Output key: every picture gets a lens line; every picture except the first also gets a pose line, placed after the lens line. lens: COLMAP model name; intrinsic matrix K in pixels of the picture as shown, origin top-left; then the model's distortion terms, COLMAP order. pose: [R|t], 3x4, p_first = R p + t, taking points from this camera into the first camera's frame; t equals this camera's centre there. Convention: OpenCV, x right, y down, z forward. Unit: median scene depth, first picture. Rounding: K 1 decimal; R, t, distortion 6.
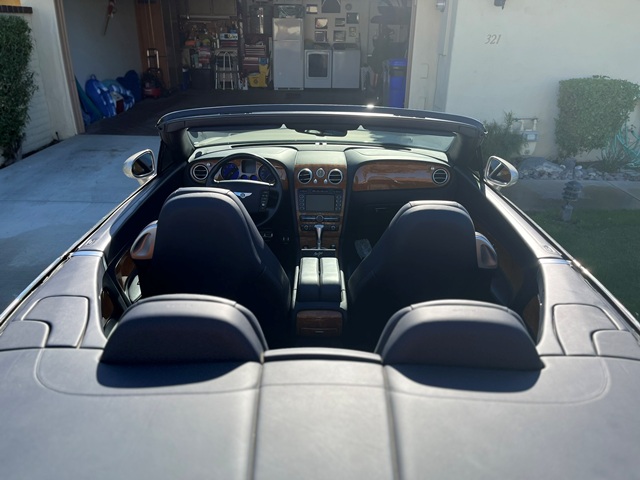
lens RADIAL K [[468.4, 0, 320.0], [0, 468.4, 240.0], [0, 0, 1]] dist [0.056431, -0.094720]
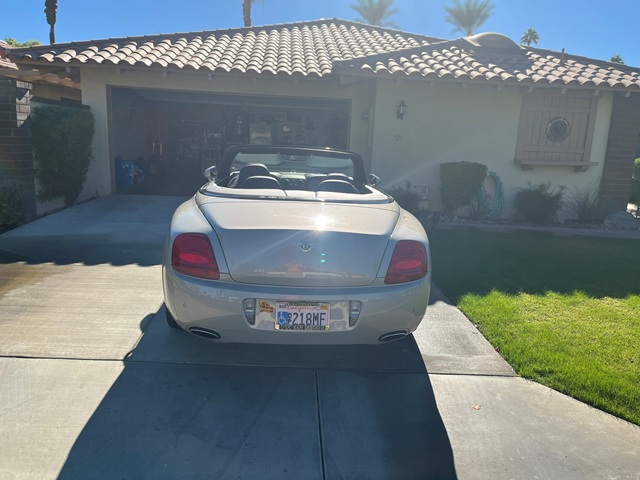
lens RADIAL K [[442.6, 0, 320.0], [0, 442.6, 240.0], [0, 0, 1]] dist [-0.000136, -0.000686]
pose [[0.995941, 0.014311, 0.088859, -0.017447], [0.003201, 0.981021, -0.193874, 0.165112], [-0.089947, 0.193372, 0.976994, -0.299303]]
